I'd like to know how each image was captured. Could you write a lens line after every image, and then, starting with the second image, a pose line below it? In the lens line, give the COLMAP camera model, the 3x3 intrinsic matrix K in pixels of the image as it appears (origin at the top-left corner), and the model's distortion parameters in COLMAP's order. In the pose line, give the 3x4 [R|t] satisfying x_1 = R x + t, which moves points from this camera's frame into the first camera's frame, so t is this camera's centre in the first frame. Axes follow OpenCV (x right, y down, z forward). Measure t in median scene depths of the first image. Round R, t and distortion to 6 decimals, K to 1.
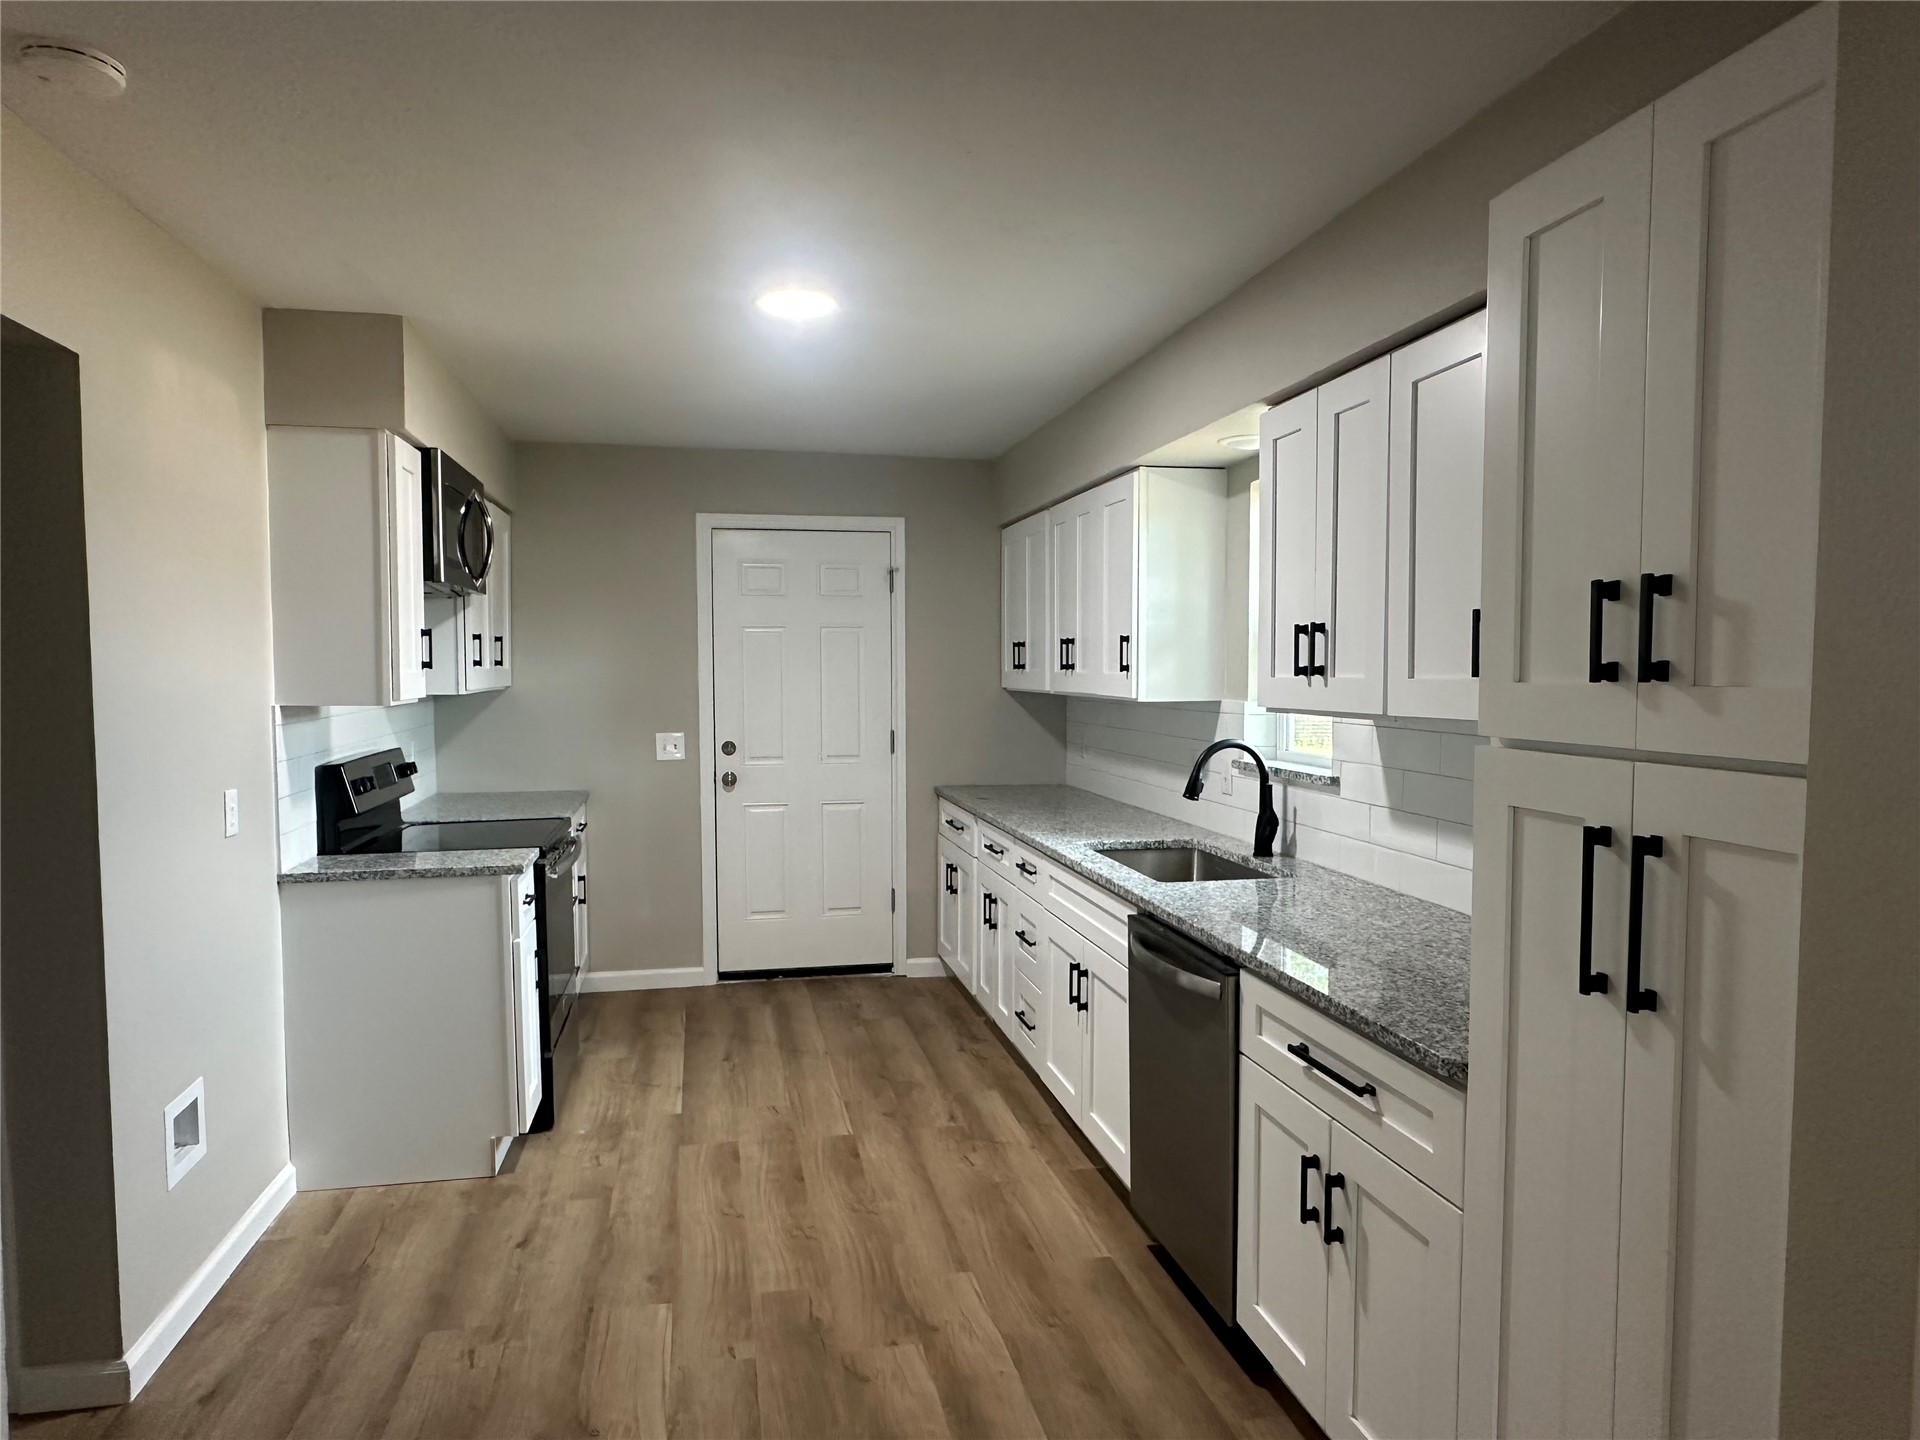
lens RADIAL K [[1235.8, 0, 961.3], [0, 1235.8, 747.7], [0, 0, 1]] dist [-0.001296, 0.000769]
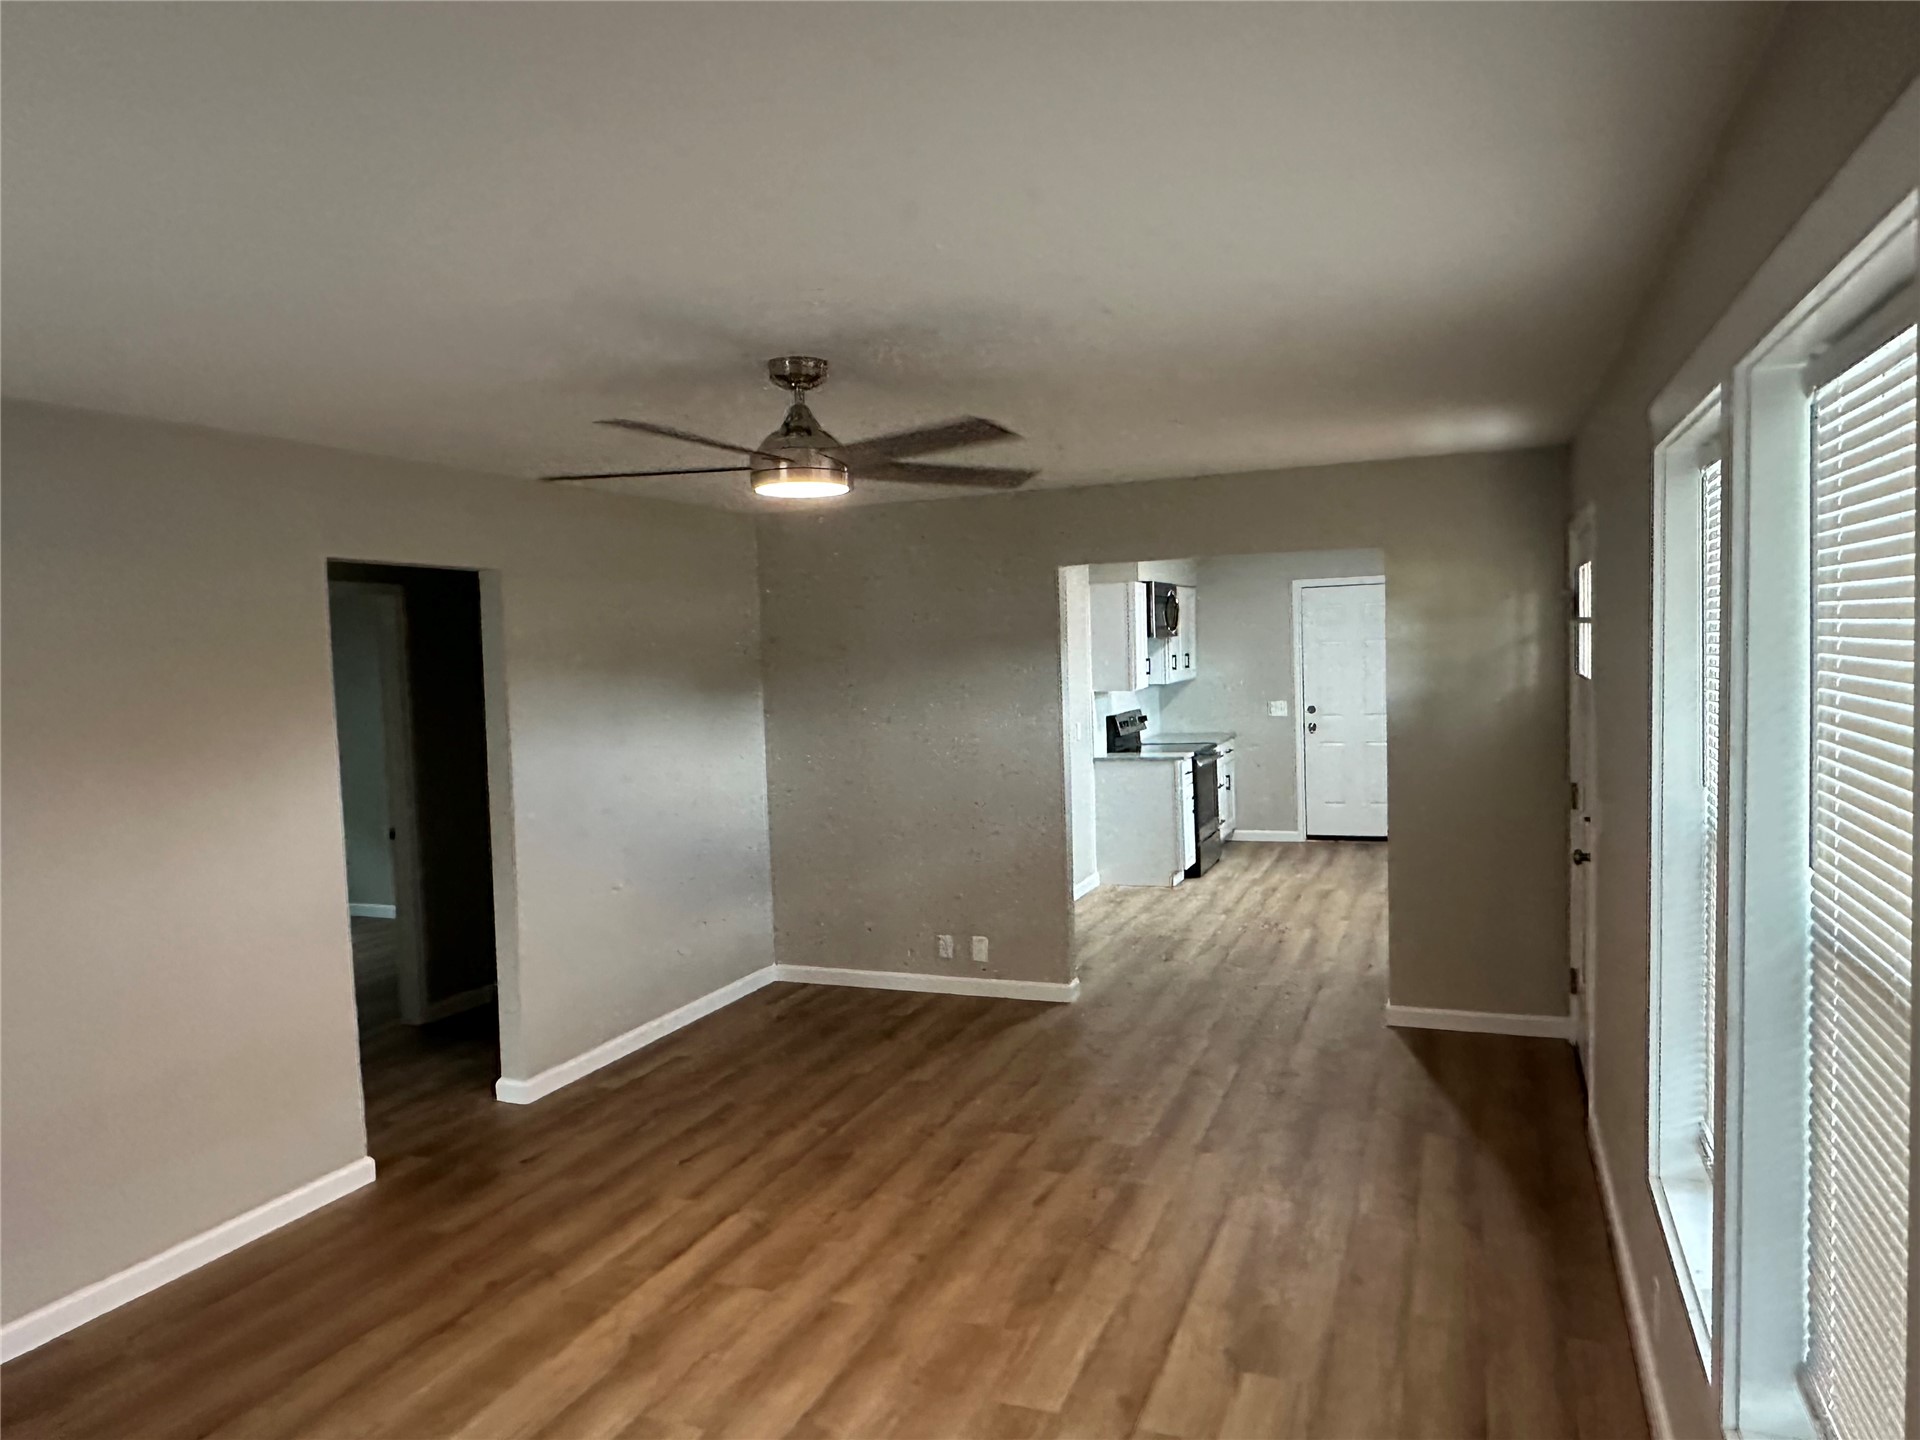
lens RADIAL K [[1235.8, 0, 960.7], [0, 1235.8, 726.0], [0, 0, 1]] dist [-0.001296, 0.000769]
pose [[0.829546, 0.002692, -0.558432, 0.567091], [0.000566, 0.999984, 0.005662, 0.020131], [0.558439, -0.005013, 0.829531, -1.116776]]
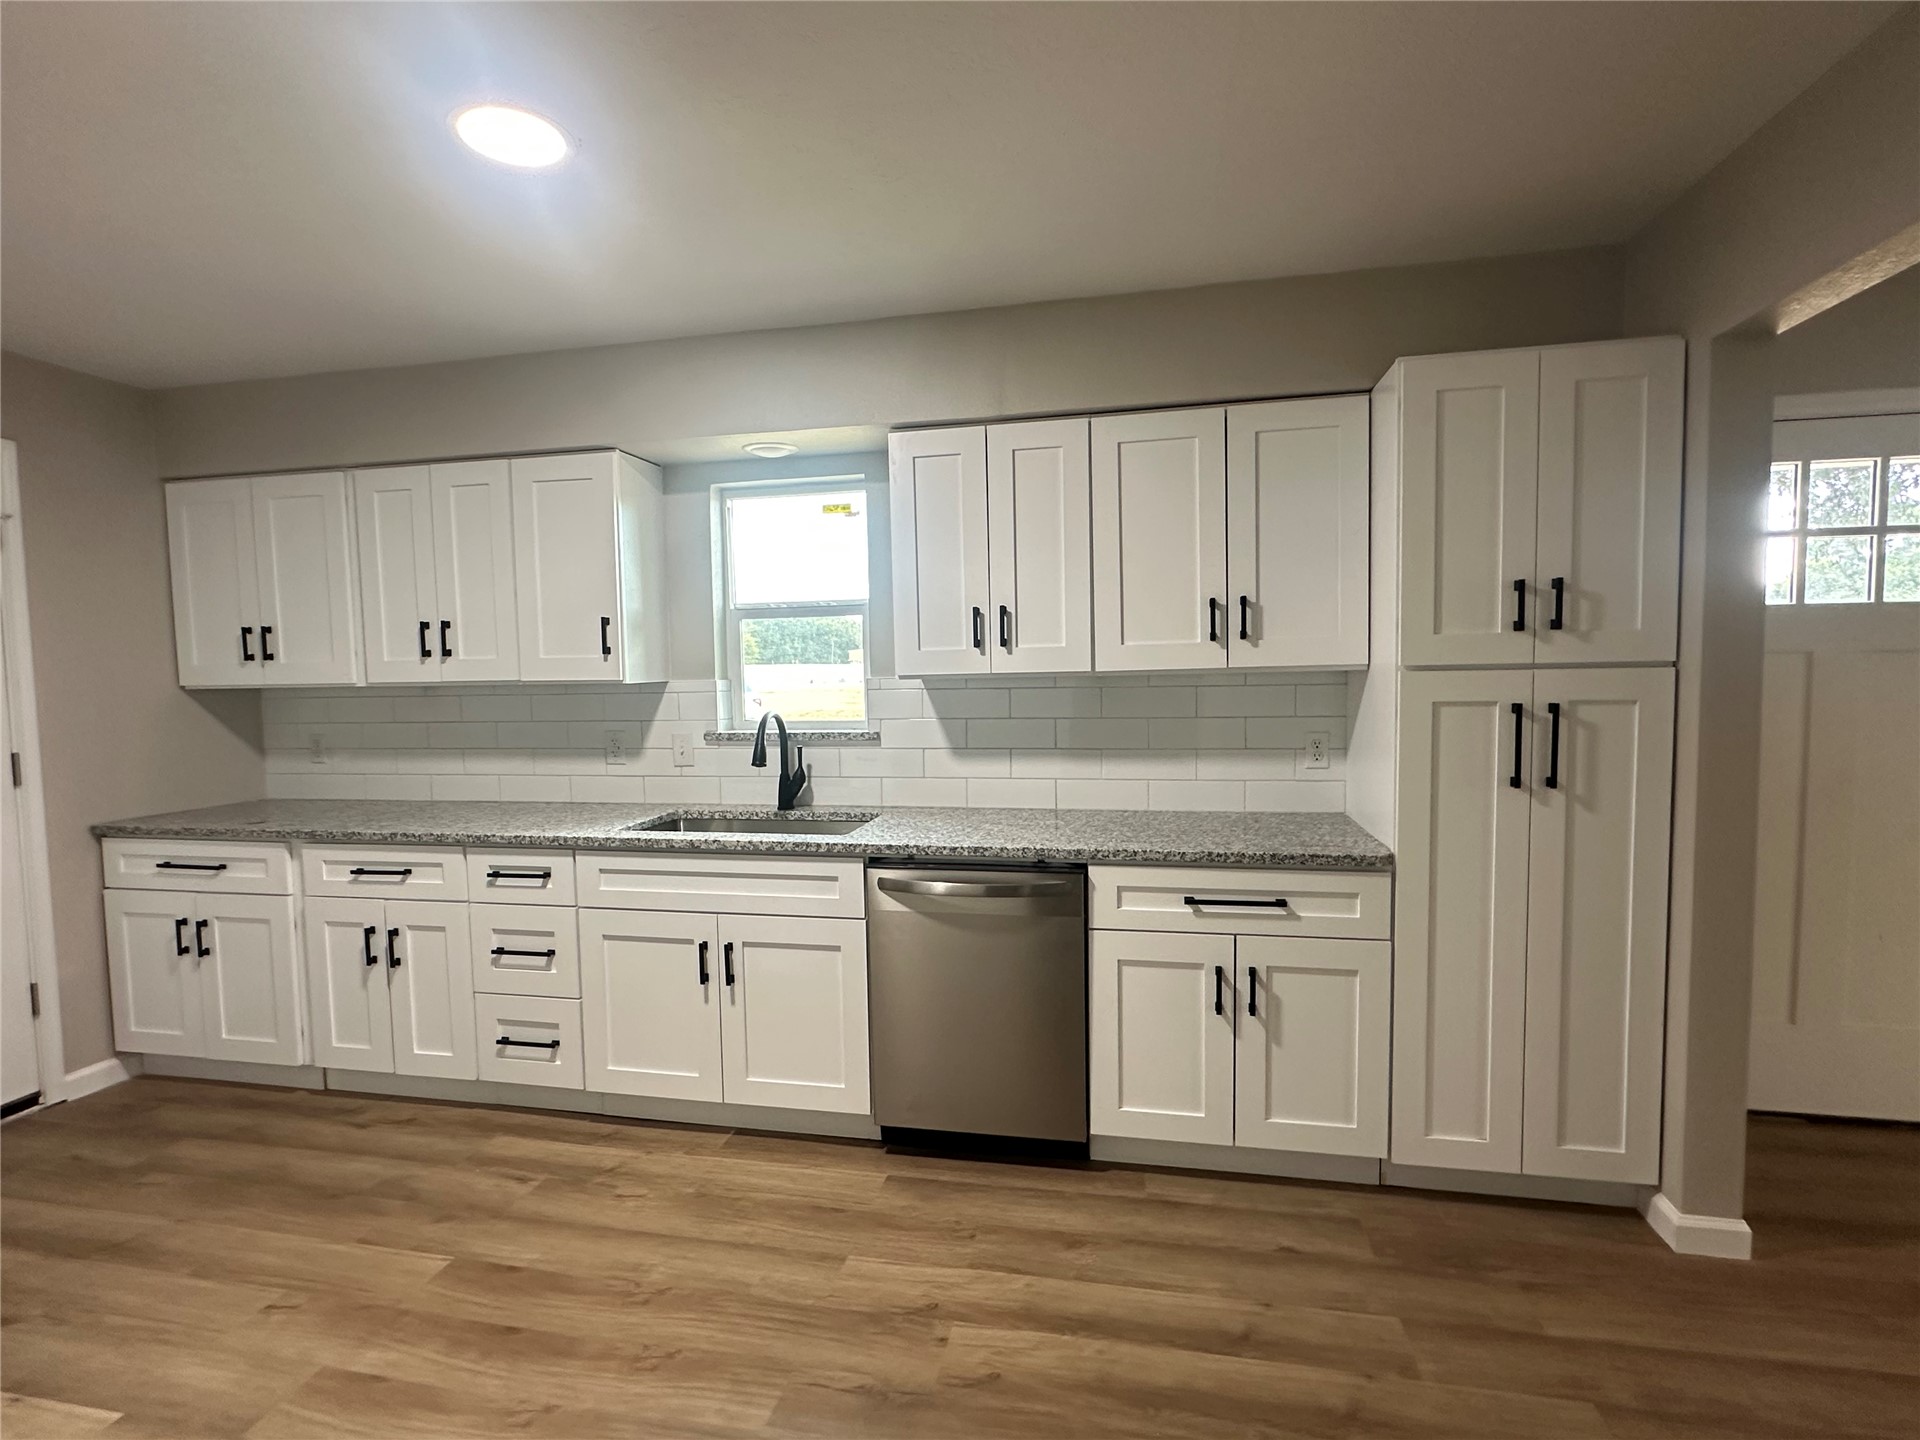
lens RADIAL K [[927.7, 0, 958.5], [0, 927.7, 728.3], [0, 0, 1]] dist [-0.001348, 0.000500]
pose [[0.392586, -0.068621, 0.917152, -0.482458], [0.078514, 0.996073, 0.040918, -0.011165], [-0.916358, 0.055945, 0.396432, 0.487080]]
